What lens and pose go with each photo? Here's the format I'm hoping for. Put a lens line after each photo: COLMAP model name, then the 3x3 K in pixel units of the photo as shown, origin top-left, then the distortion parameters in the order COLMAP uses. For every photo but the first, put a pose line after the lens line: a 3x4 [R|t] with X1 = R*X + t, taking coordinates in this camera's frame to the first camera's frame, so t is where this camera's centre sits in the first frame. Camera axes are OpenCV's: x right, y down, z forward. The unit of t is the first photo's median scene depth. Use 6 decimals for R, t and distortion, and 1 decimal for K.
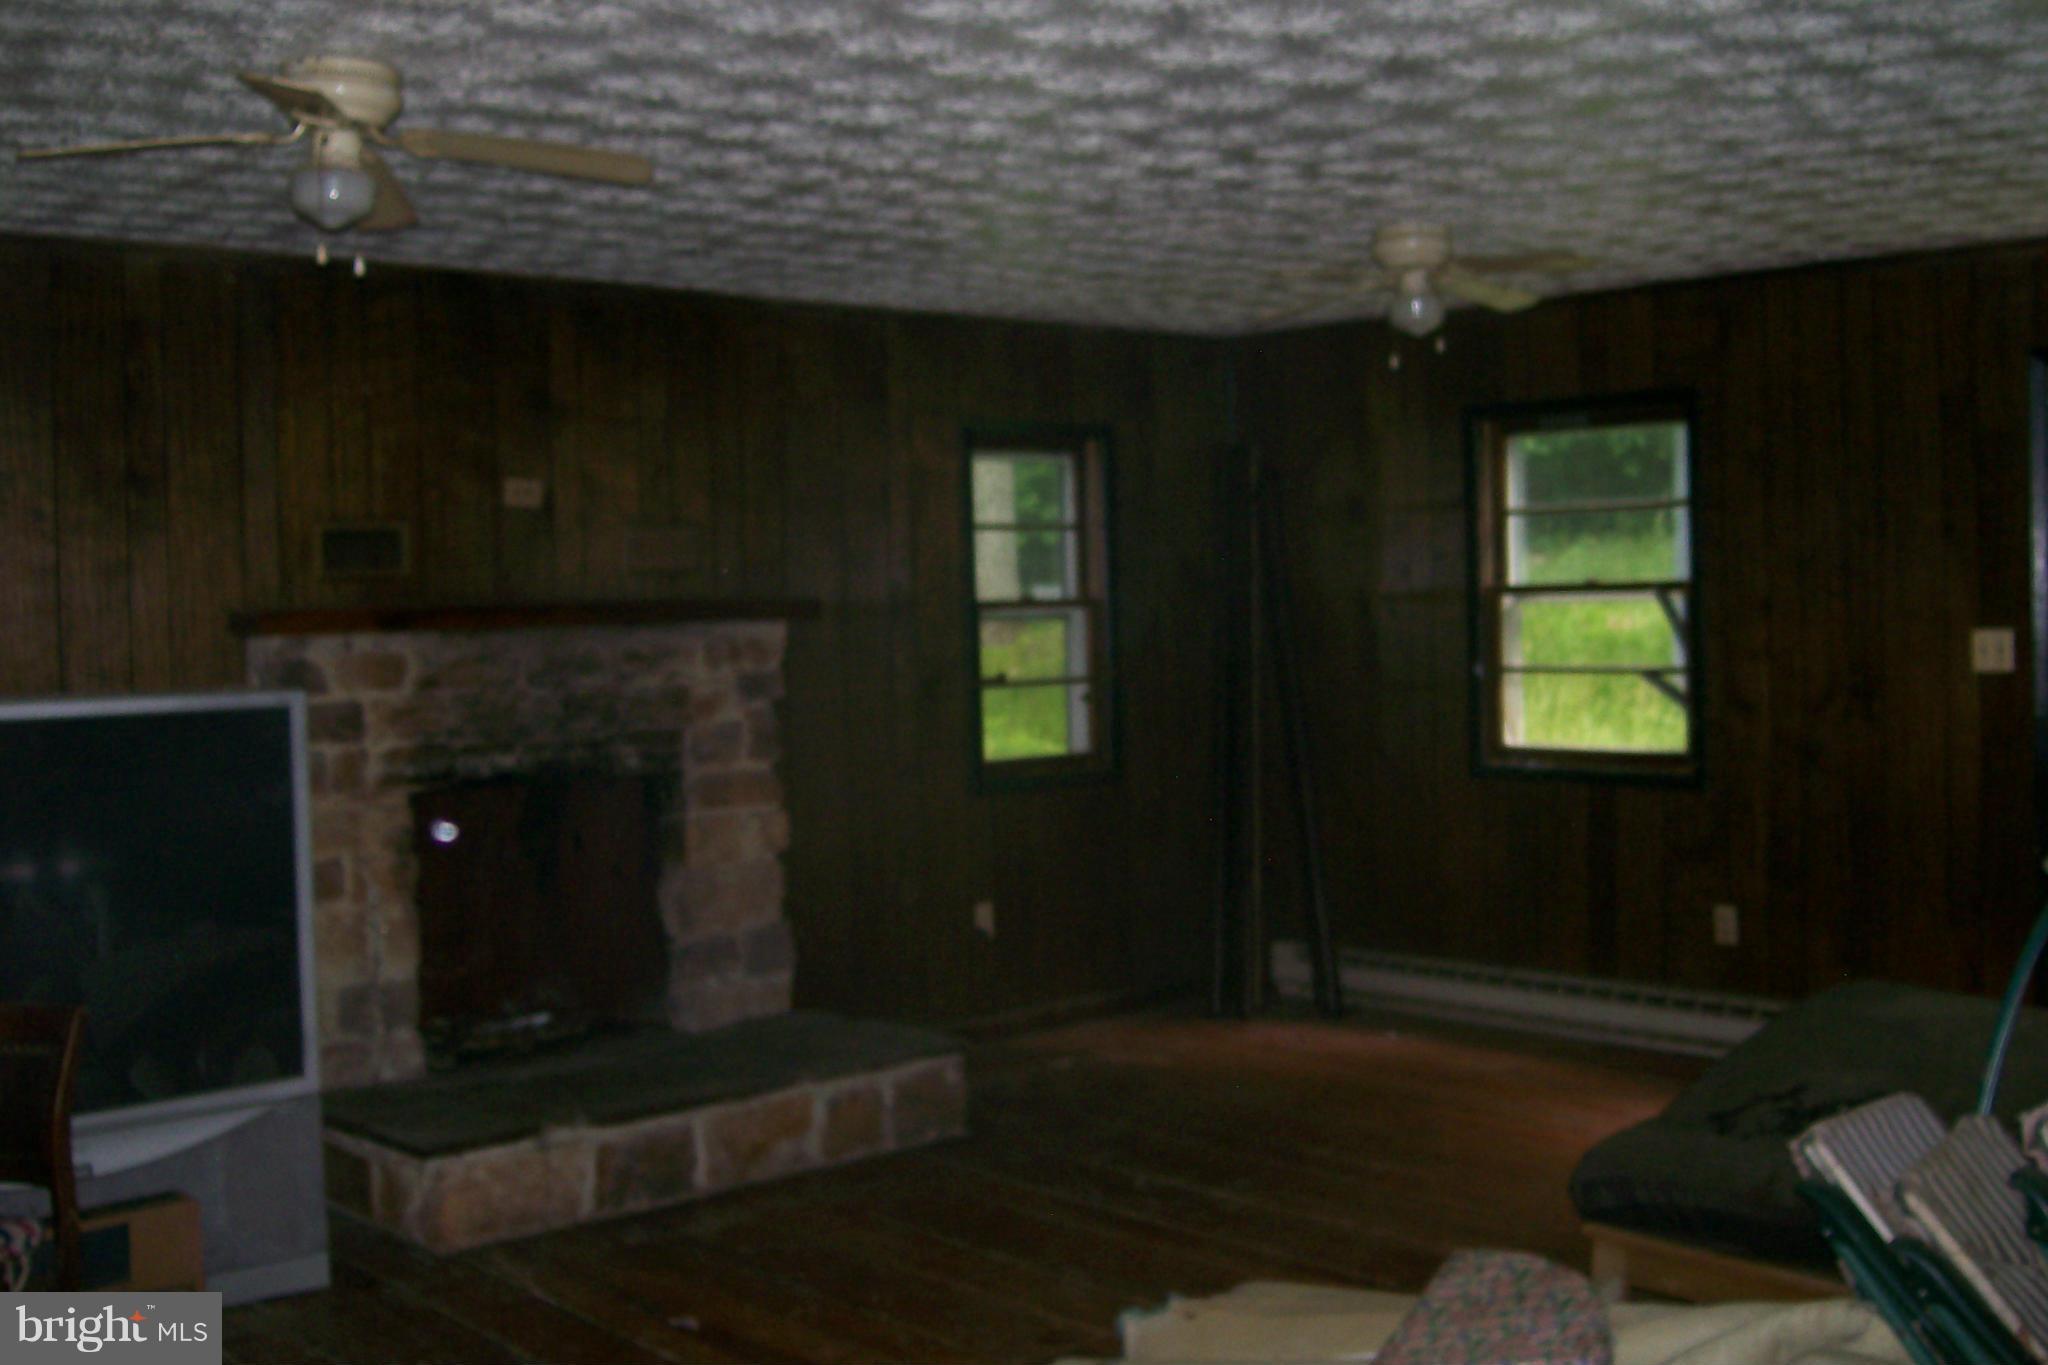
lens RADIAL K [[2216.7, 0, 1021.8], [0, 2216.7, 688.8], [0, 0, 1]] dist [-0.142427, 0.000000]
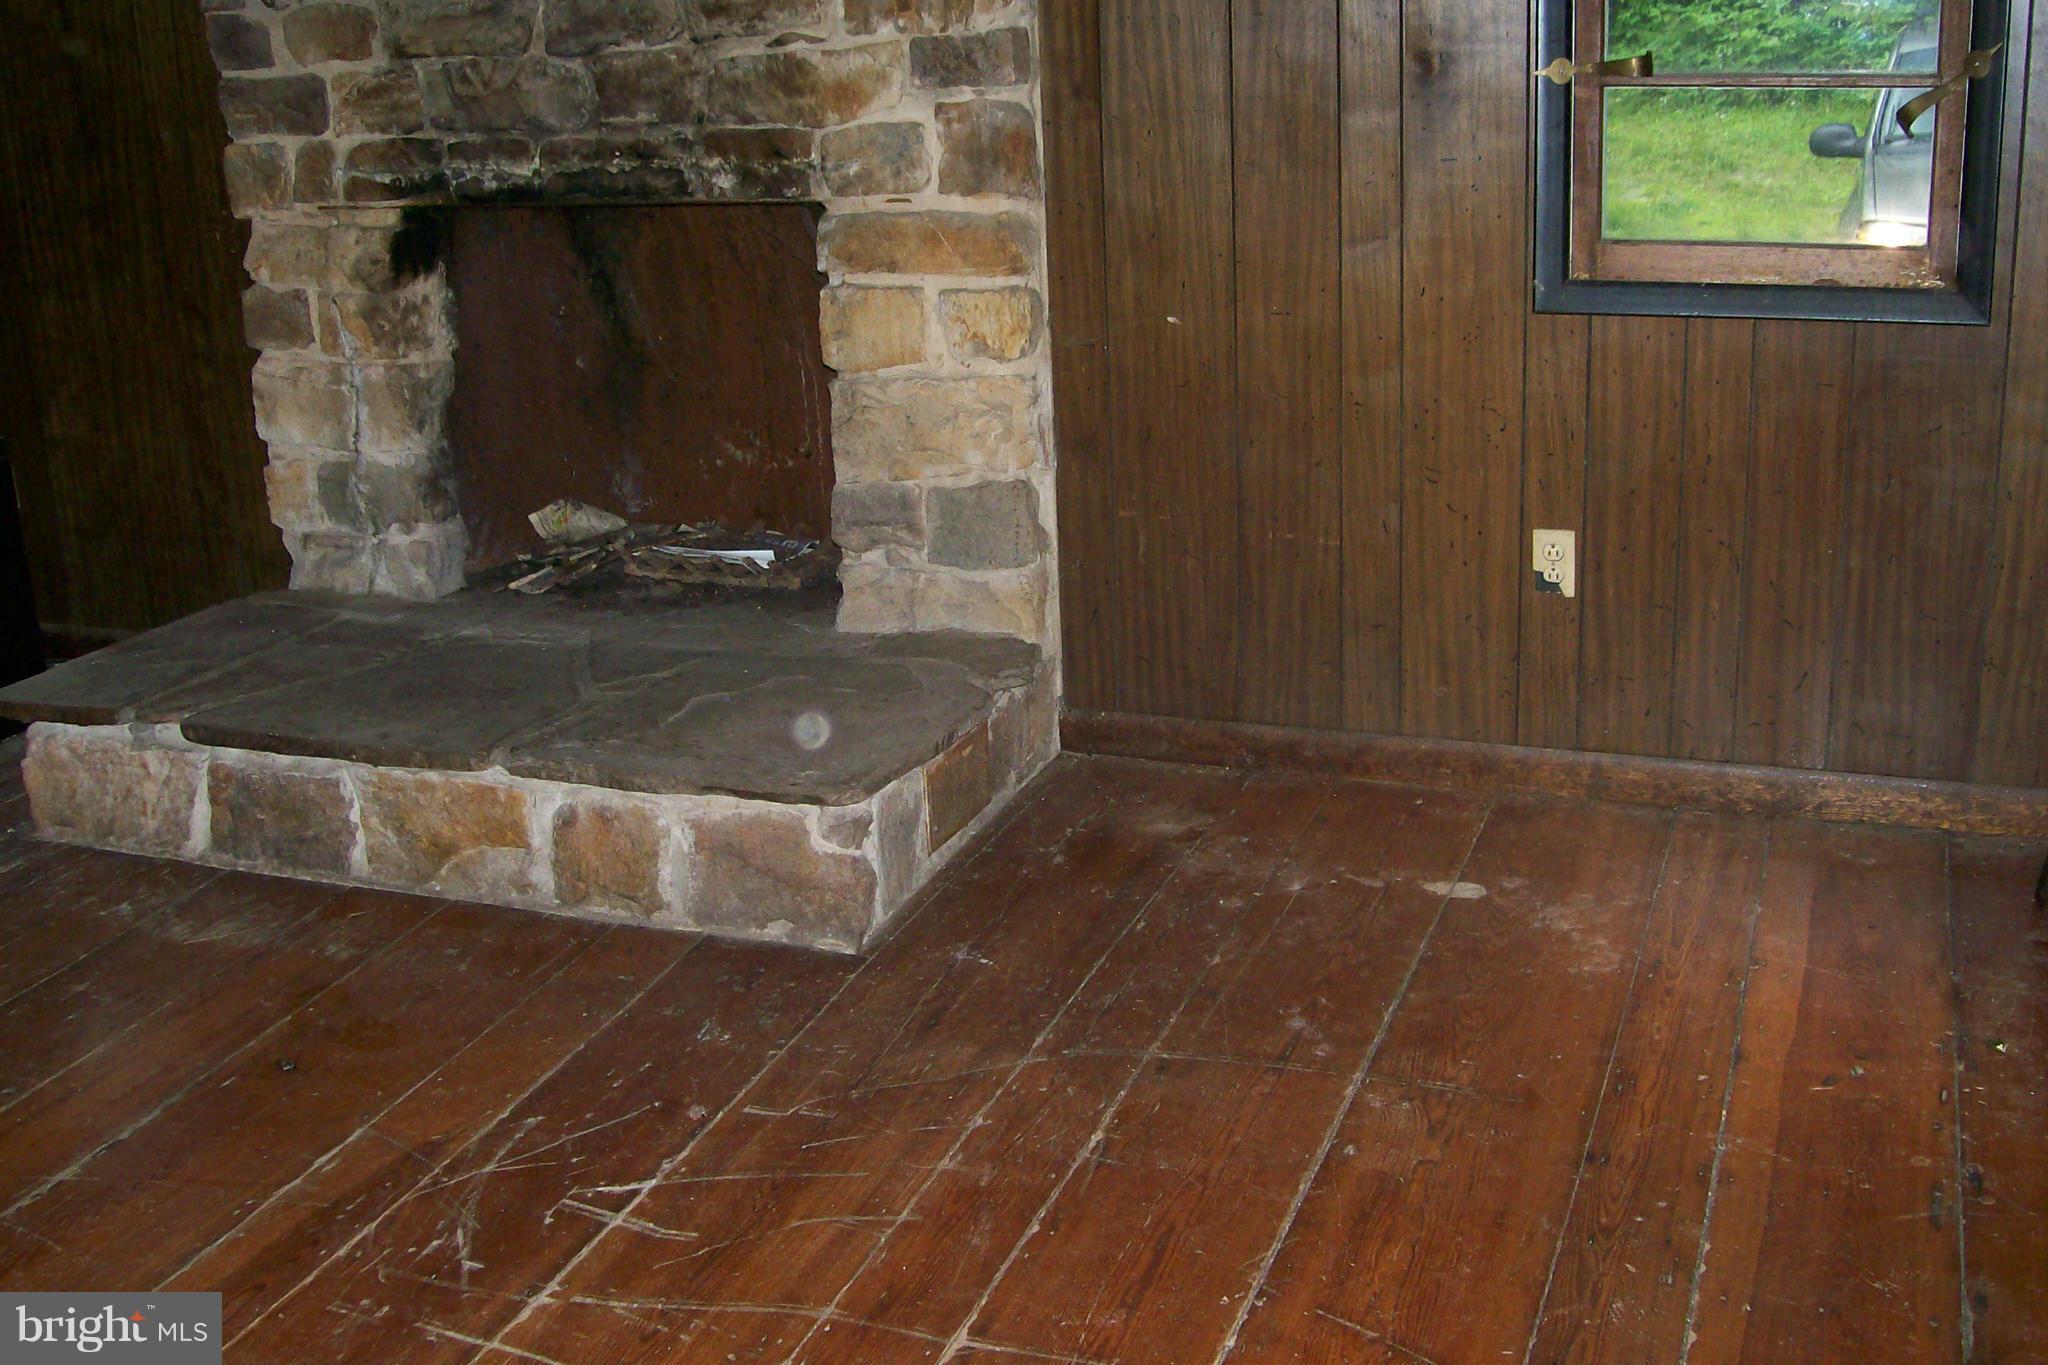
lens RADIAL K [[2216.7, 0, 1009.7], [0, 2216.7, 679.4], [0, 0, 1]] dist [-0.142427, 0.000000]
pose [[0.437617, 0.283987, -0.853137, 0.438014], [-0.008487, 0.950076, 0.311902, -0.027906], [0.899121, -0.129254, 0.418180, 0.842965]]
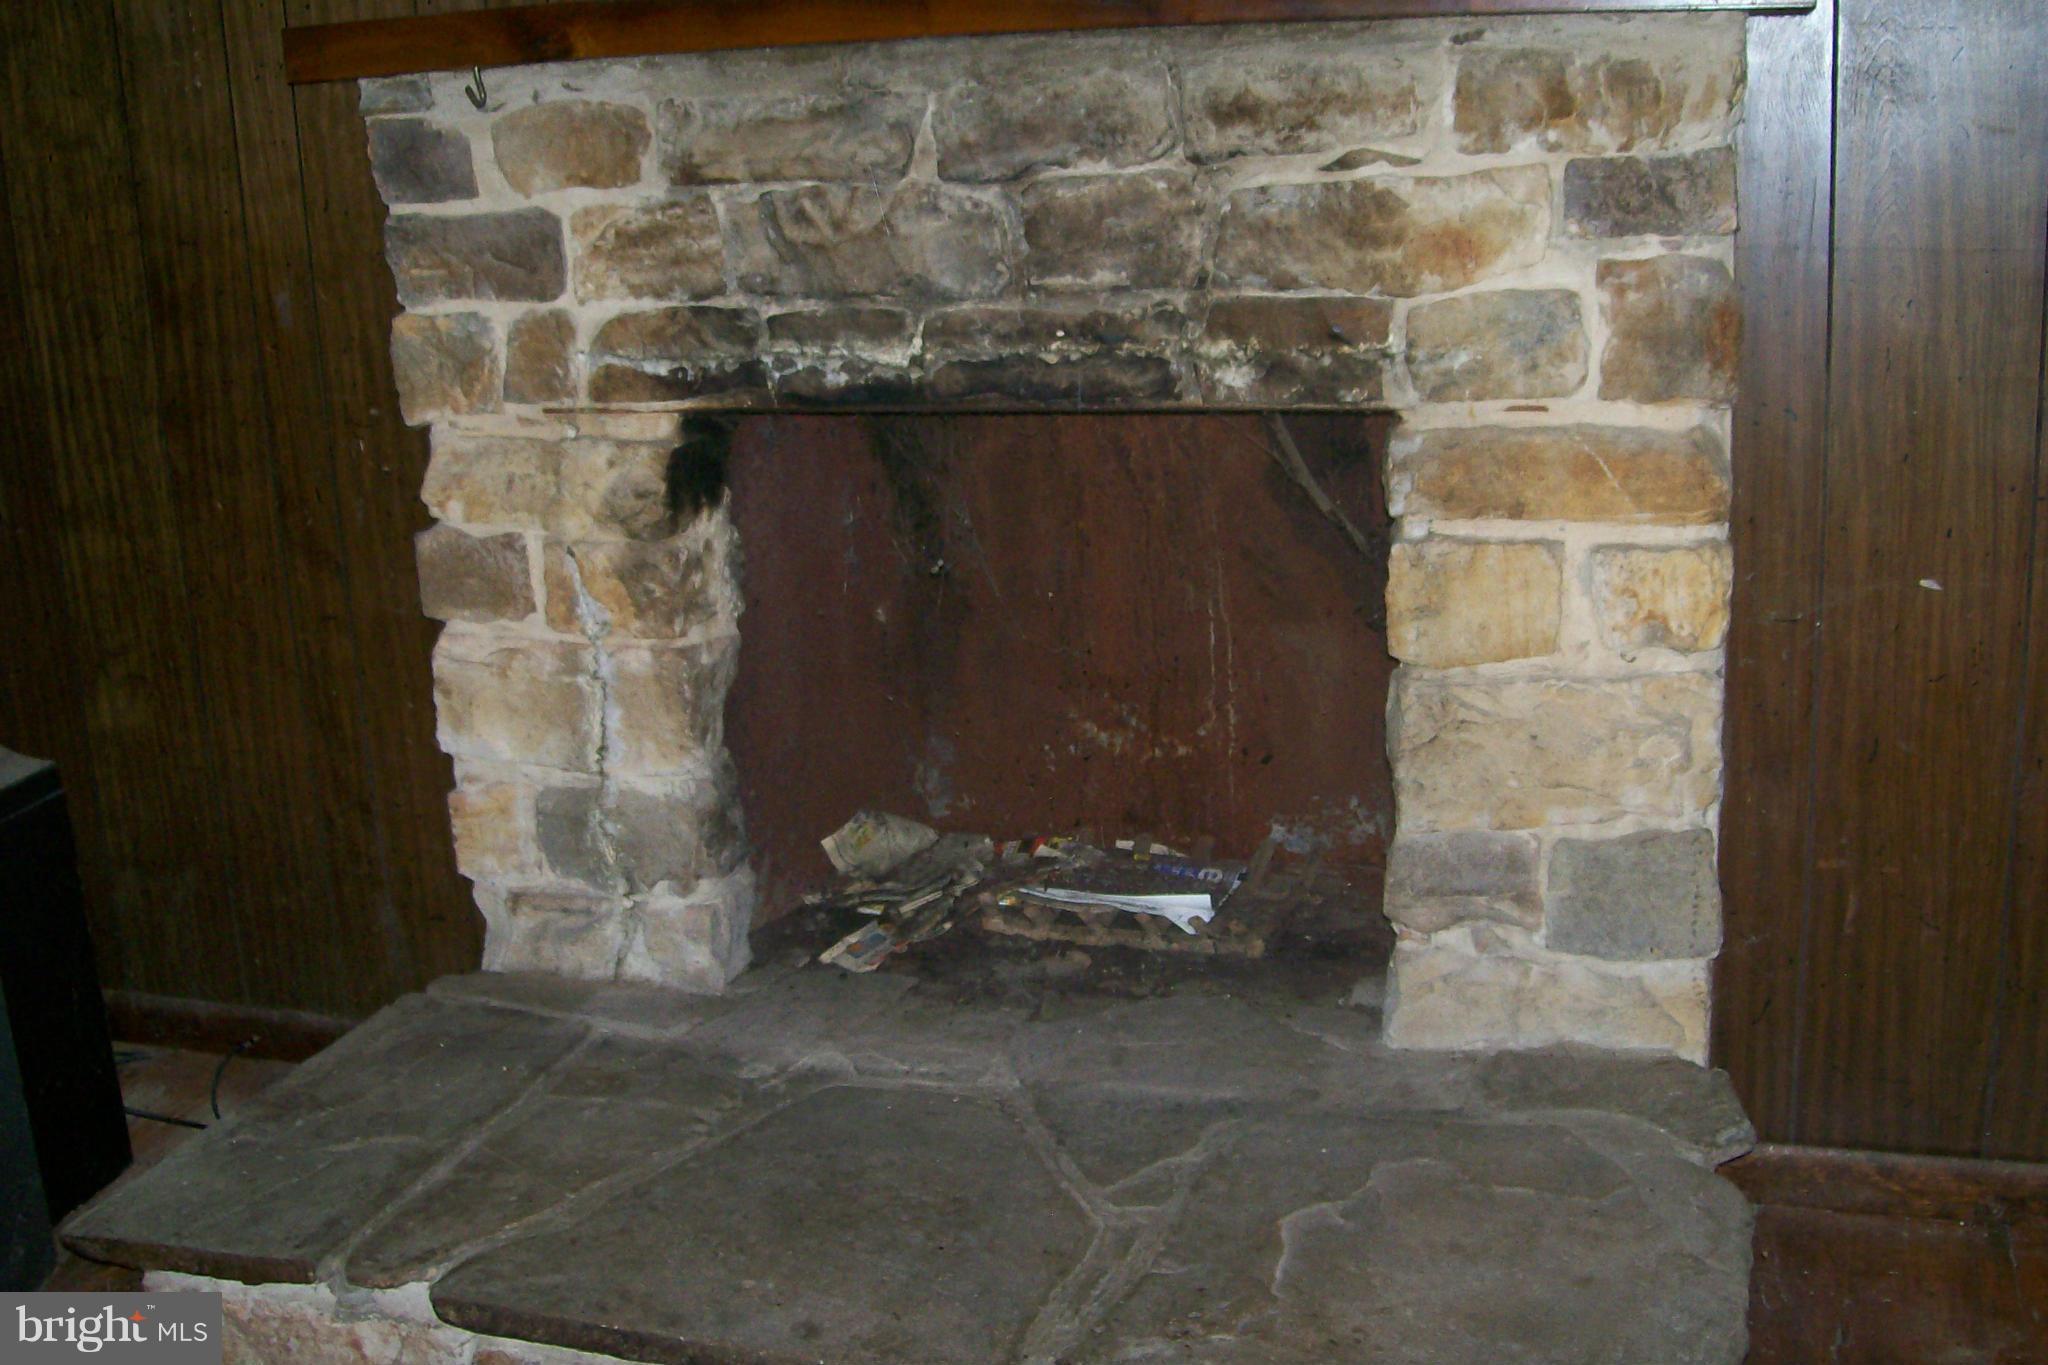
lens RADIAL K [[2216.7, 0, 1039.0], [0, 2216.7, 686.6], [0, 0, 1]] dist [-0.142427, 0.000000]
pose [[0.498243, 0.236767, -0.834084, 0.157058], [0.000903, 0.961850, 0.273575, -0.023363], [0.867037, -0.137060, 0.479021, 0.814971]]
